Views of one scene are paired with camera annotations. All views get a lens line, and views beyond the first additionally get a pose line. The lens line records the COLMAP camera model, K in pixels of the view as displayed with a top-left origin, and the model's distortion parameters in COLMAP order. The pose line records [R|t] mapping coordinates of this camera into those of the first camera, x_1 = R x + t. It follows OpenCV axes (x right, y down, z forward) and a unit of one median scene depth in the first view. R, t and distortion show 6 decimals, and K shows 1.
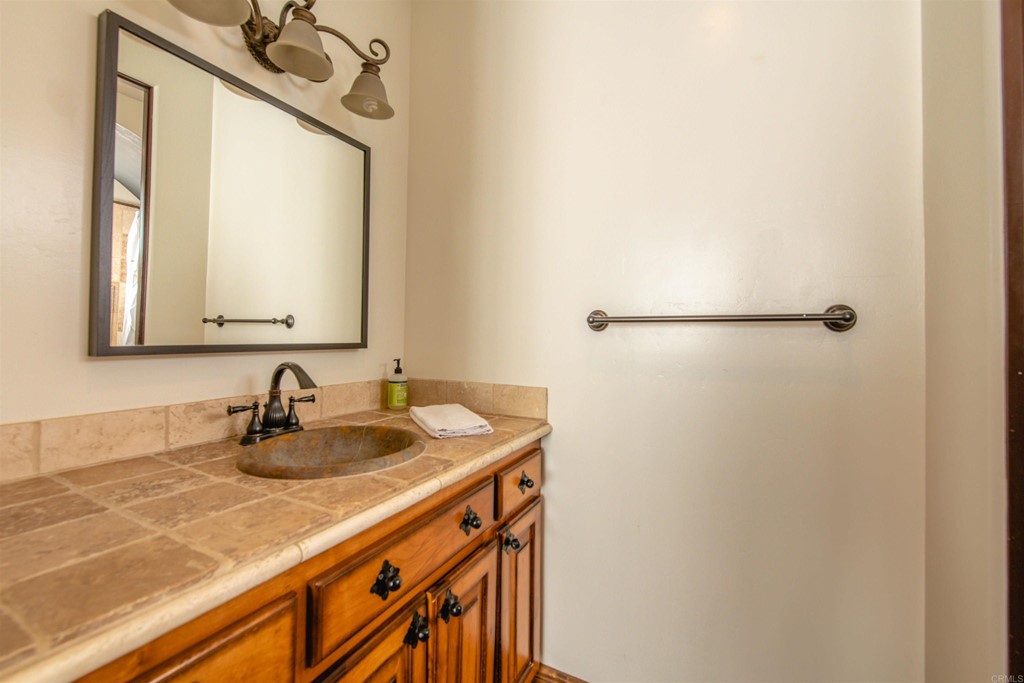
lens RADIAL K [[410.8, 0, 512.0], [0, 410.8, 341.5], [0, 0, 1]] dist [-0.007933, -0.000551]
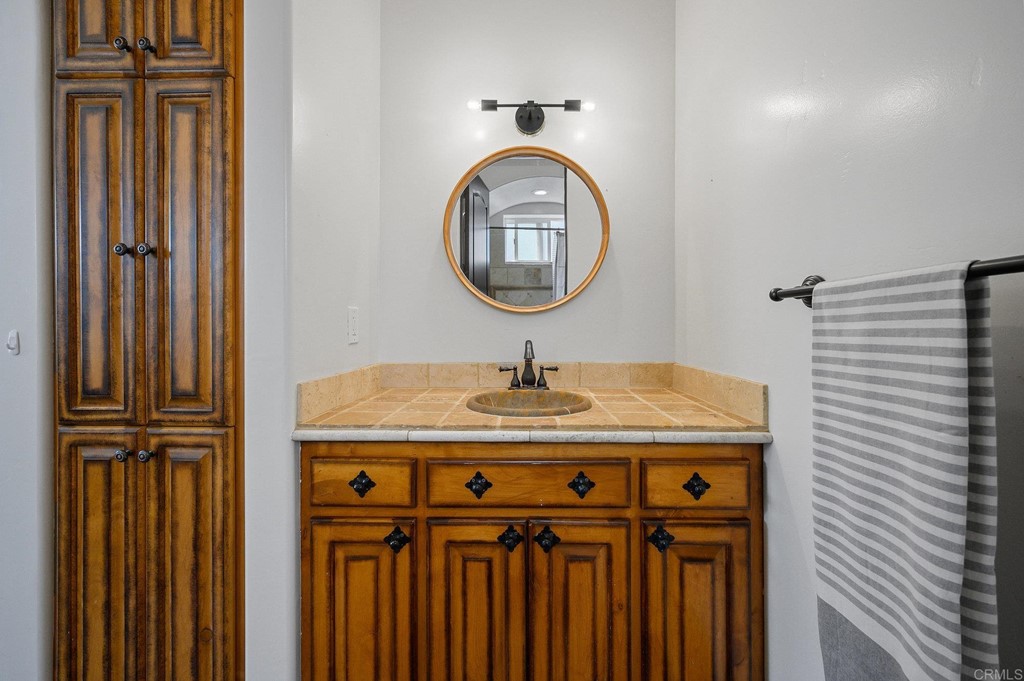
lens RADIAL K [[407.5, 0, 514.0], [0, 407.5, 332.7], [0, 0, 1]] dist [-0.000408, -0.000189]
pose [[0.454543, 0.004621, -0.890713, 0.736455], [-0.001551, 0.999989, 0.004396, 0.016268], [0.890723, -0.000617, 0.454546, 0.306625]]
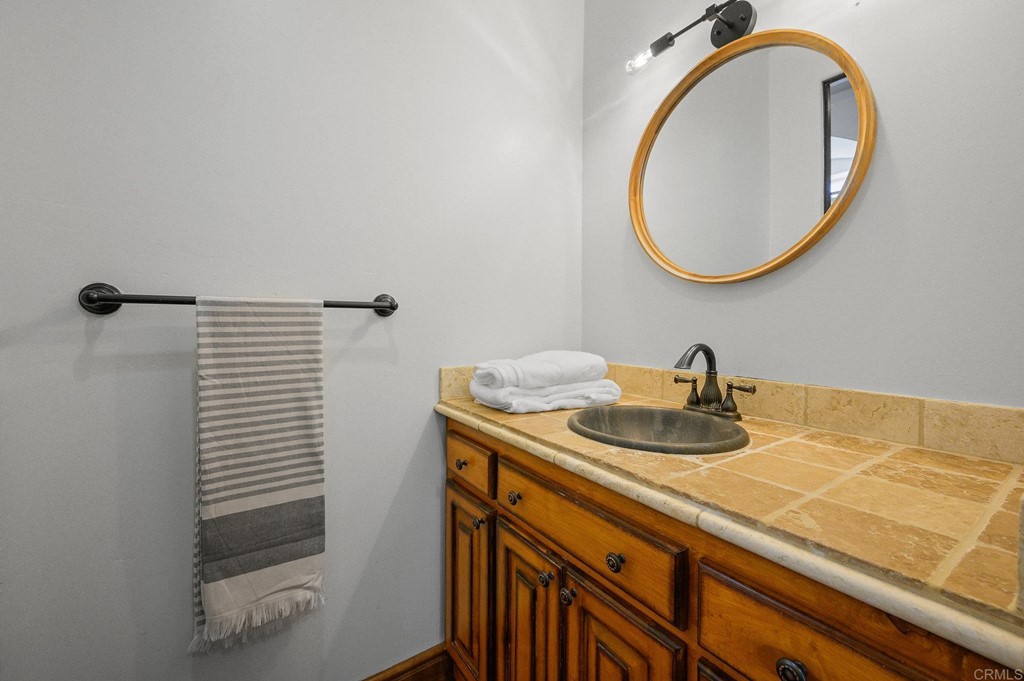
lens RADIAL K [[407.5, 0, 514.0], [0, 407.5, 332.7], [0, 0, 1]] dist [-0.000408, -0.000189]
pose [[-0.490013, 0.014004, -0.871603, 0.617346], [-0.007333, 0.999769, 0.020186, 0.003103], [0.871684, 0.016282, -0.489797, 1.129988]]
